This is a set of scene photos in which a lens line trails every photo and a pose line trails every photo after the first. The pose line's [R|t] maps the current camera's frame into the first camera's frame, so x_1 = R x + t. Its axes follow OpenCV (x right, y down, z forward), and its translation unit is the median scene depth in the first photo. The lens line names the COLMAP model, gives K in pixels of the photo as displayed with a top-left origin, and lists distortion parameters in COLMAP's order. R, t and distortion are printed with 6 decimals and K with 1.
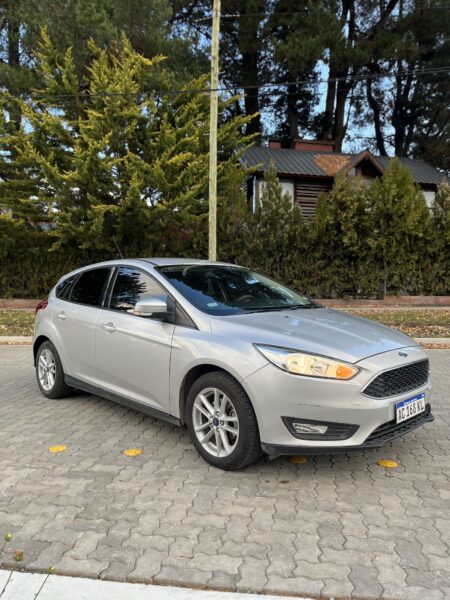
lens RADIAL K [[445.8, 0, 226.4], [0, 445.8, 299.3], [0, 0, 1]] dist [0.069760, -0.090887]
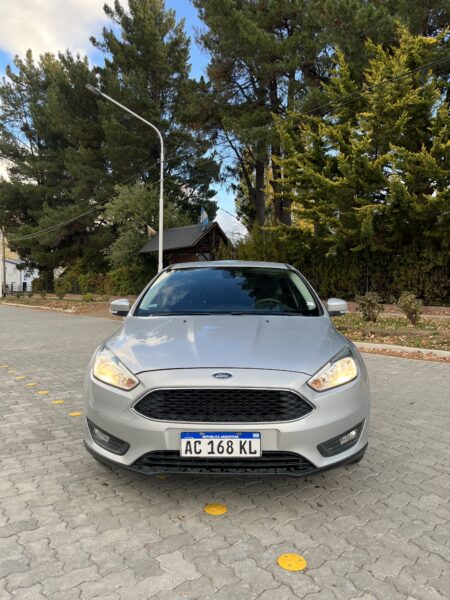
lens RADIAL K [[445.8, 0, 226.4], [0, 445.8, 299.3], [0, 0, 1]] dist [0.069760, -0.090887]
pose [[0.726781, 0.028337, -0.686285, 0.176835], [-0.032540, 0.999447, 0.006807, -0.003629], [0.686098, 0.017384, 0.727301, 0.080458]]
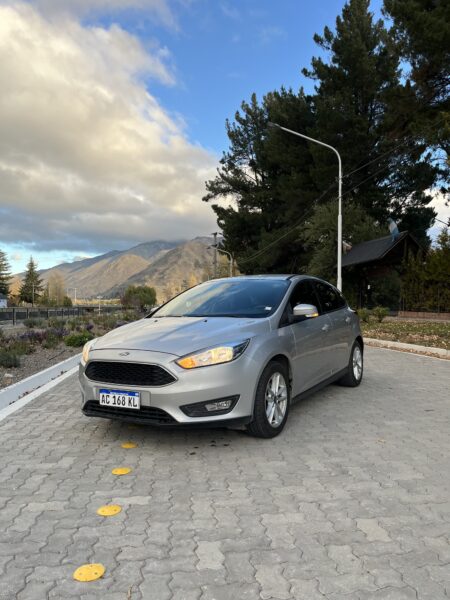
lens RADIAL K [[445.8, 0, 226.4], [0, 445.8, 299.3], [0, 0, 1]] dist [0.069760, -0.090887]
pose [[0.312361, -0.007326, -0.949935, 0.305200], [-0.022429, 0.999635, -0.015085, -0.002385], [0.949699, 0.026018, 0.312082, 0.166382]]
